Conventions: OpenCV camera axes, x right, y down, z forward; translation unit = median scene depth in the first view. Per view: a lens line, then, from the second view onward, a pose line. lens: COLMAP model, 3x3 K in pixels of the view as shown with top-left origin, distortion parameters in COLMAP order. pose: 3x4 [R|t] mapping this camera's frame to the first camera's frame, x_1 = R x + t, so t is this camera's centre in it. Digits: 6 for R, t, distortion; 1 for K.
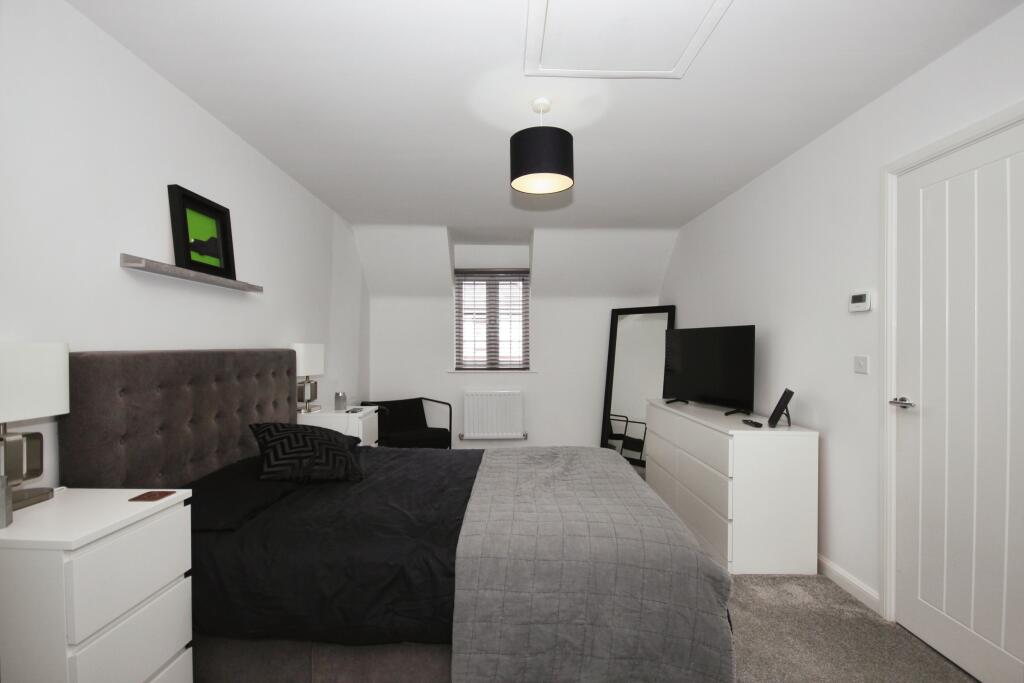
lens RADIAL K [[478.8, 0, 524.1], [0, 478.8, 350.6], [0, 0, 1]] dist [0.011363, -0.000209]
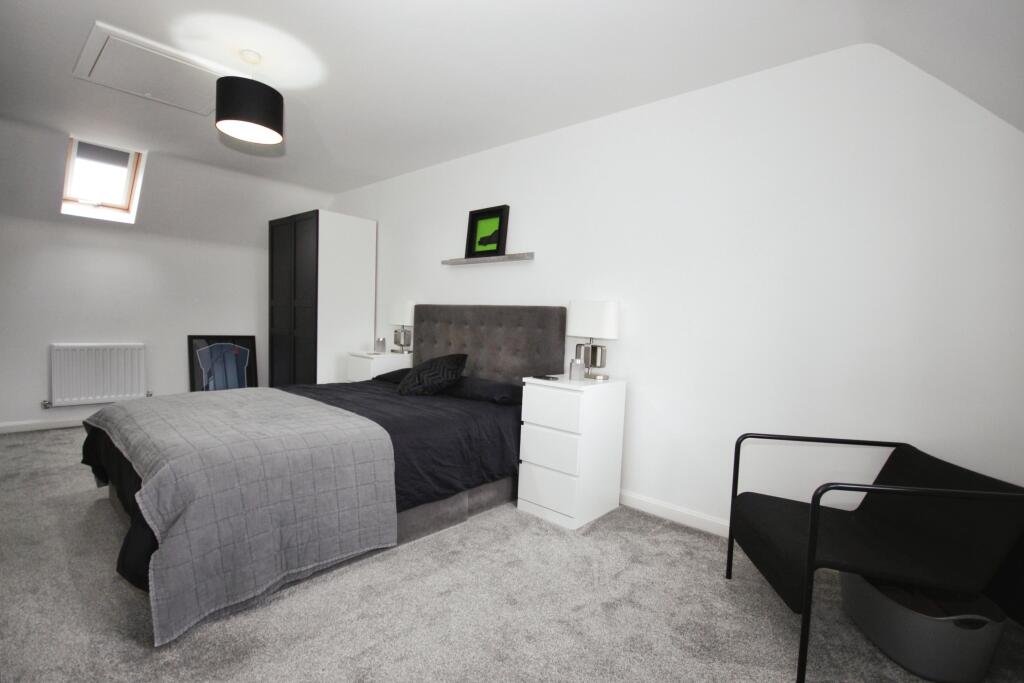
lens RADIAL K [[478.8, 0, 524.1], [0, 478.8, 350.6], [0, 0, 1]] dist [0.011363, -0.000209]
pose [[-0.673746, 0.046649, -0.737489, 0.411497], [-0.030478, 0.995402, 0.090807, -0.001842], [0.738334, 0.083658, -0.669226, 2.133609]]
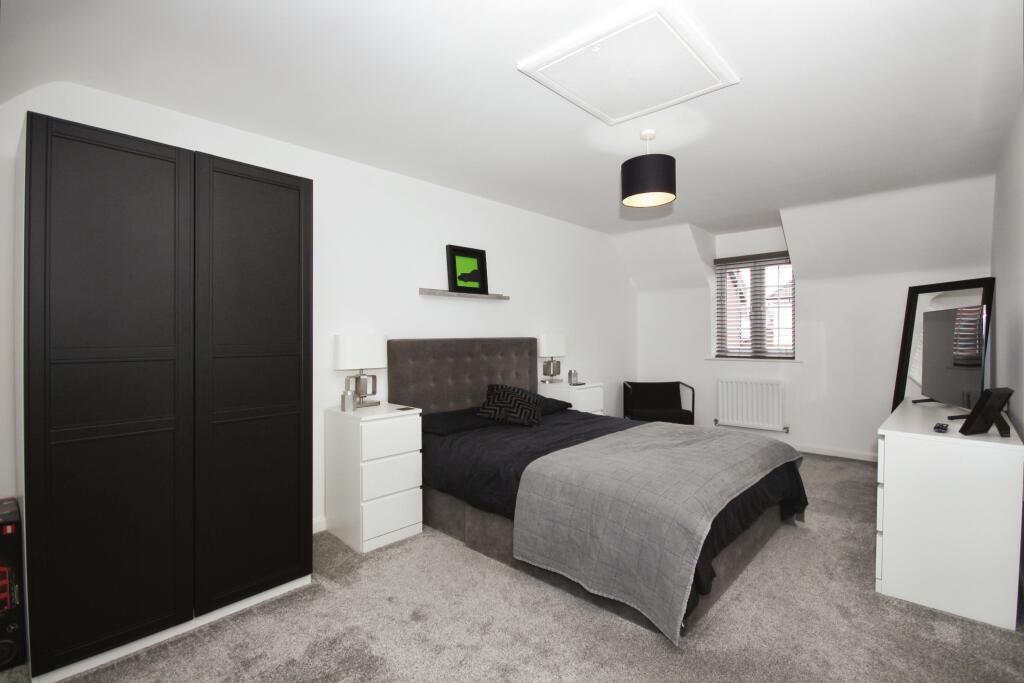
lens RADIAL K [[478.8, 0, 524.1], [0, 478.8, 350.6], [0, 0, 1]] dist [0.011363, -0.000209]
pose [[0.731073, 0.017475, -0.682075, 0.618610], [-0.000496, 0.999685, 0.025080, 0.000951], [0.682299, -0.017996, 0.730852, -0.091546]]
